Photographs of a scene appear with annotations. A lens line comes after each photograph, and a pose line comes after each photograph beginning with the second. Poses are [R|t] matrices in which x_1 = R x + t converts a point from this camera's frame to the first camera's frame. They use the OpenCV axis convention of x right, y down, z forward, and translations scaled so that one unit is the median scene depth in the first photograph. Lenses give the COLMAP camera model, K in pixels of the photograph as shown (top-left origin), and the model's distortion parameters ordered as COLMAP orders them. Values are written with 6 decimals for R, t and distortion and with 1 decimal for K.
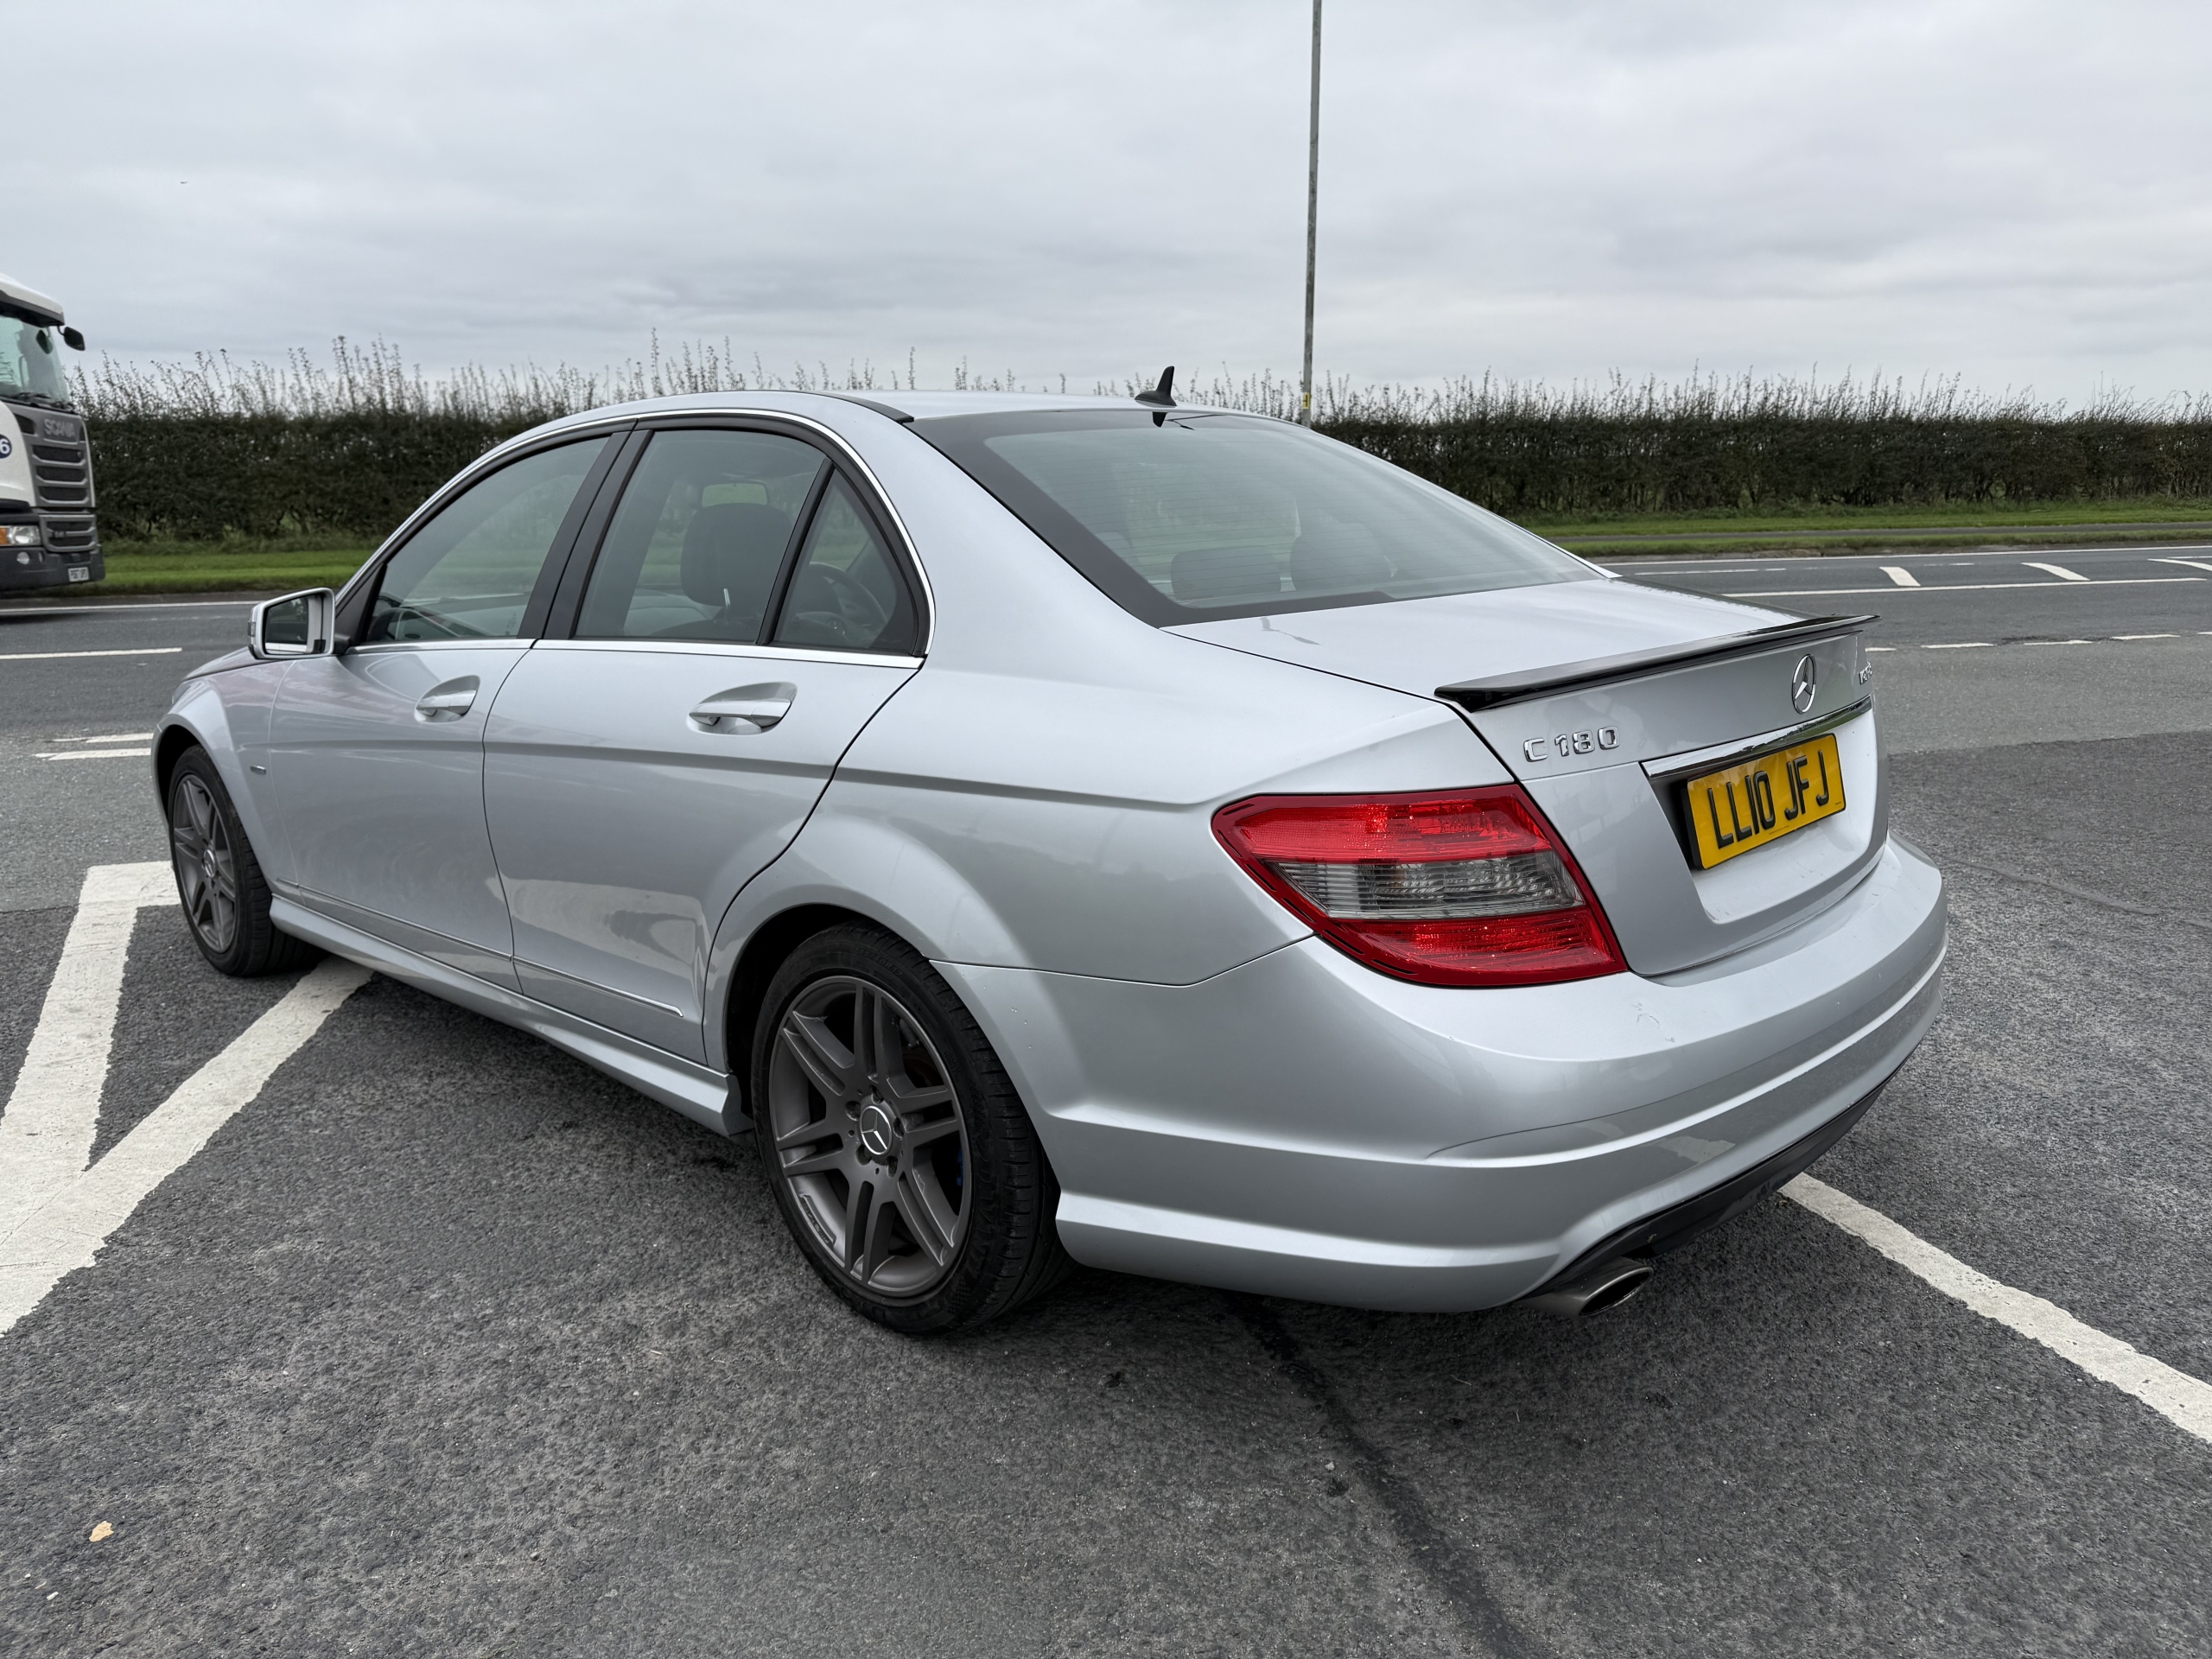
lens RADIAL K [[1555.5, 0, 1091.7], [0, 1555.5, 833.9], [0, 0, 1]] dist [0.018995, -0.025281]
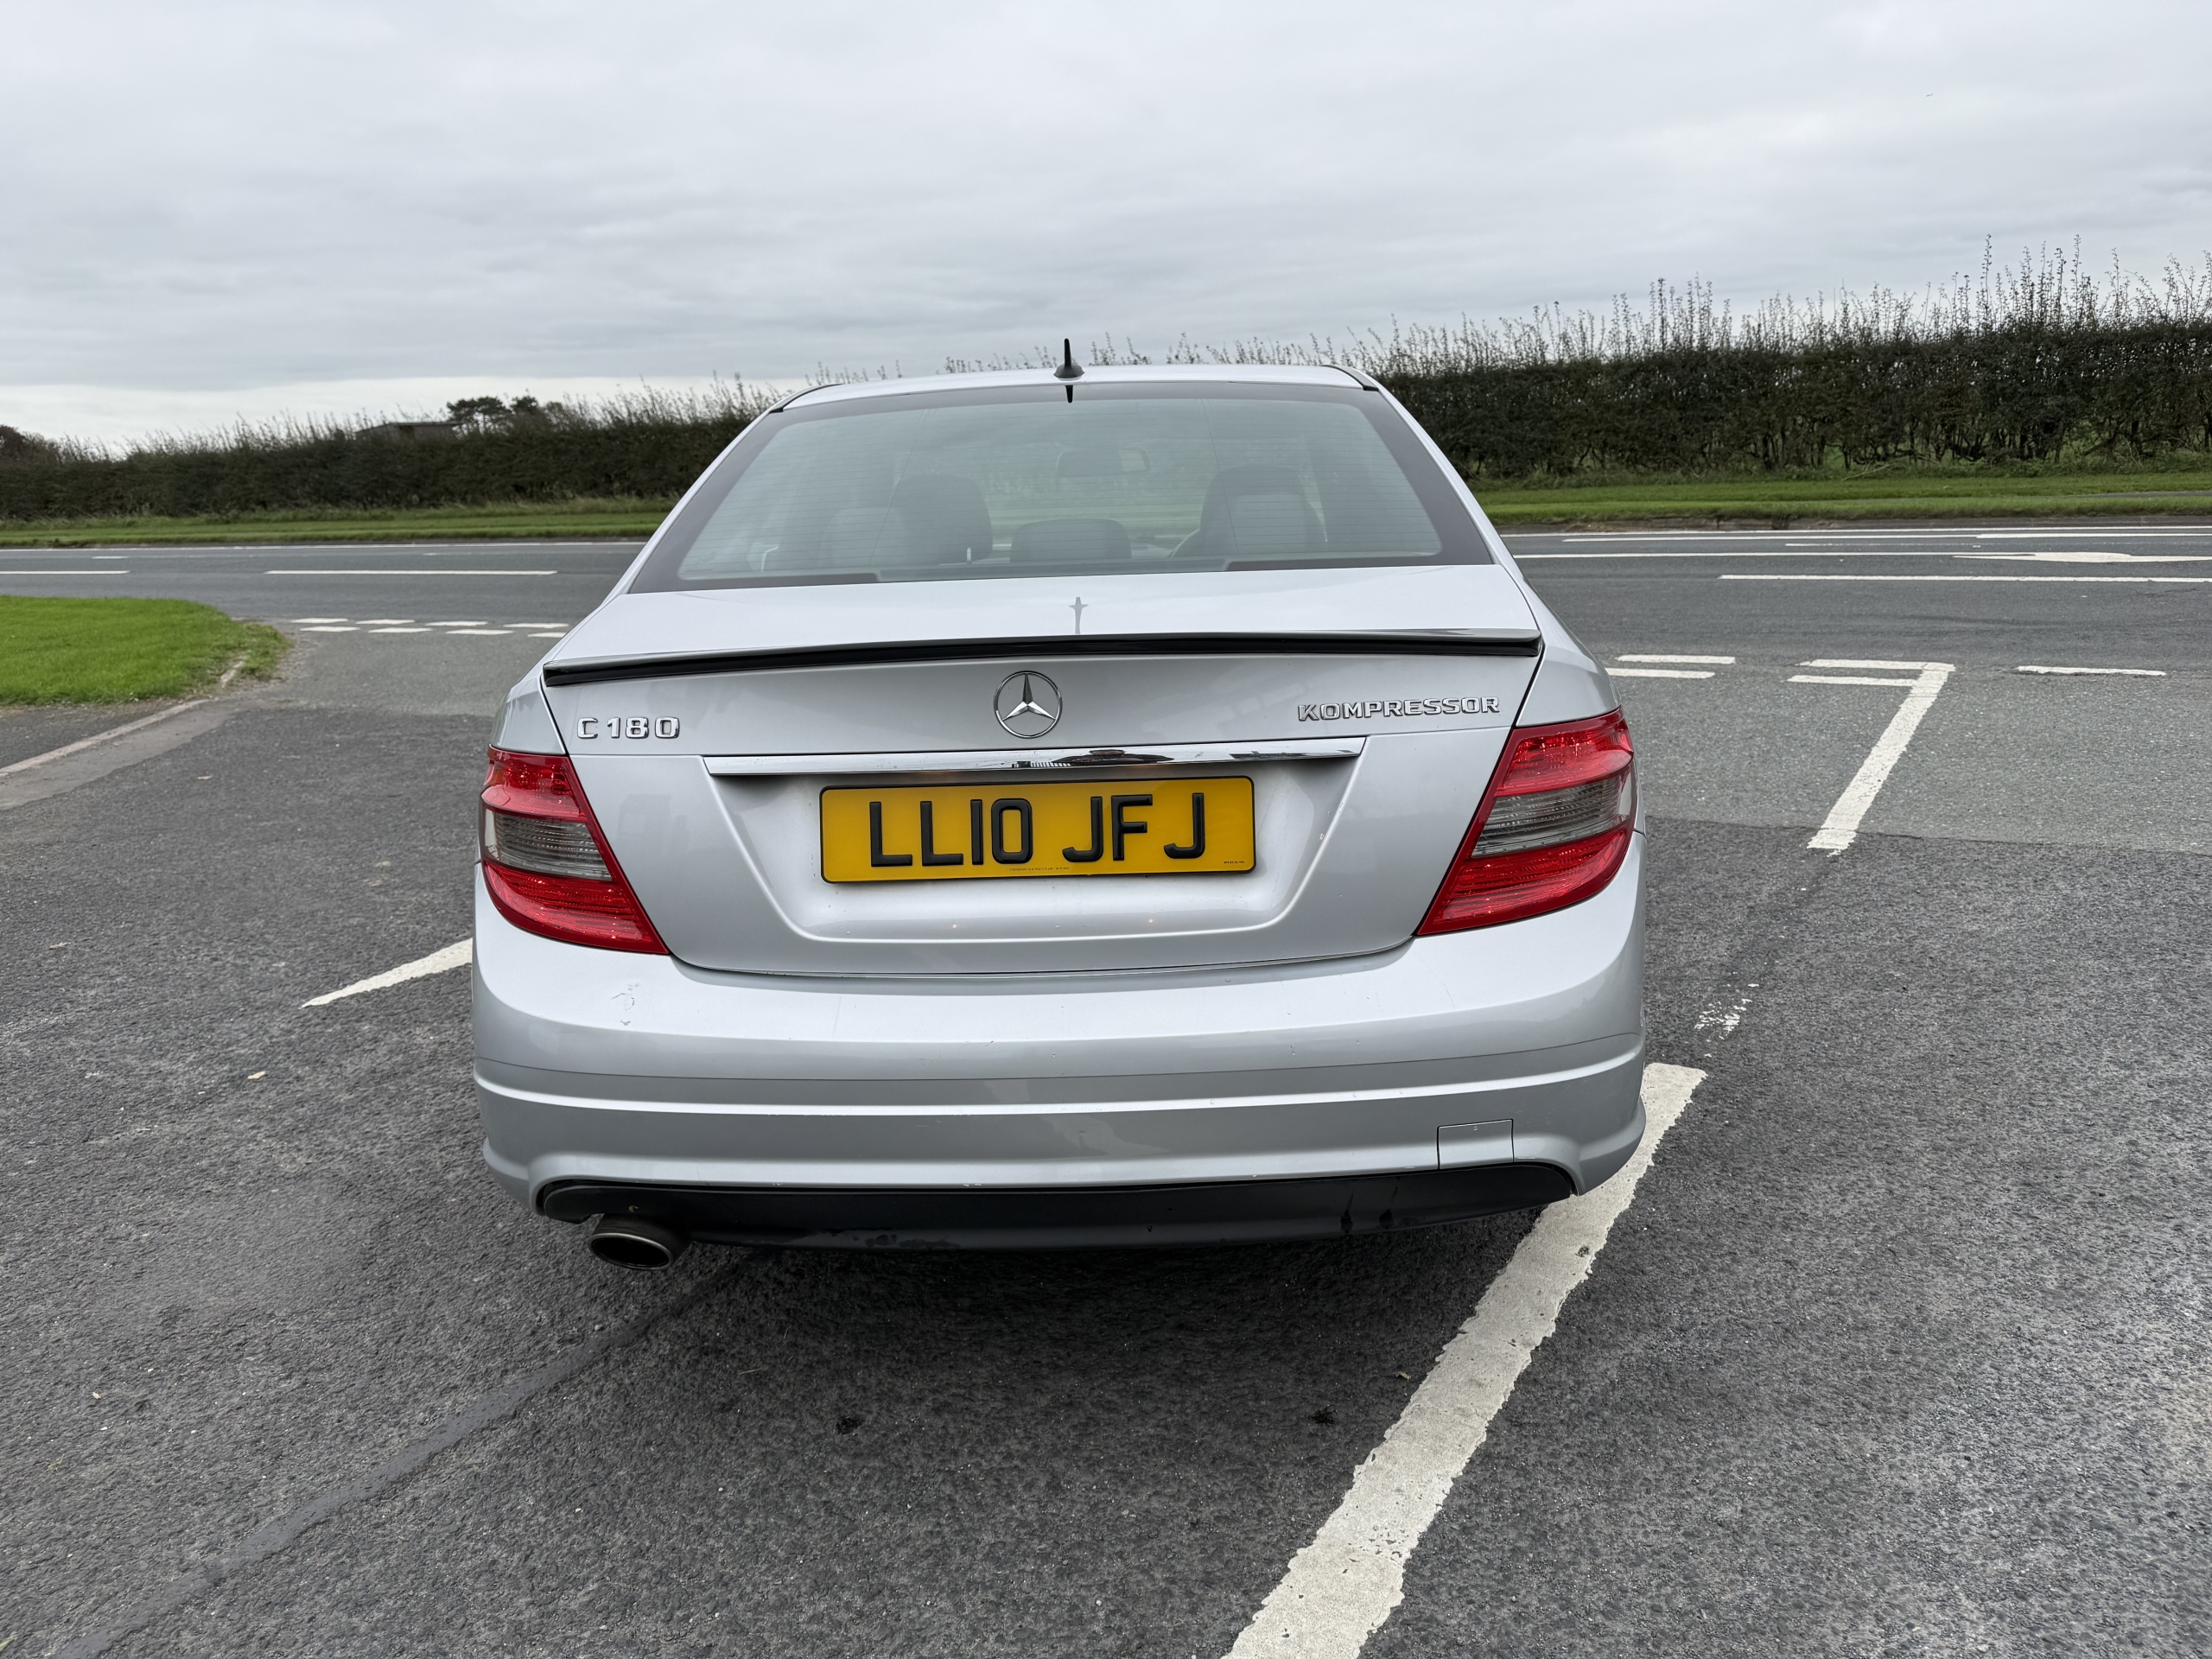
lens RADIAL K [[1555.5, 0, 1102.8], [0, 1555.5, 818.9], [0, 0, 1]] dist [0.018995, -0.025281]
pose [[0.658407, 0.157316, -0.736038, 0.097180], [-0.132574, 0.986863, 0.092334, -0.010132], [0.740894, 0.036786, 0.670614, 0.039576]]
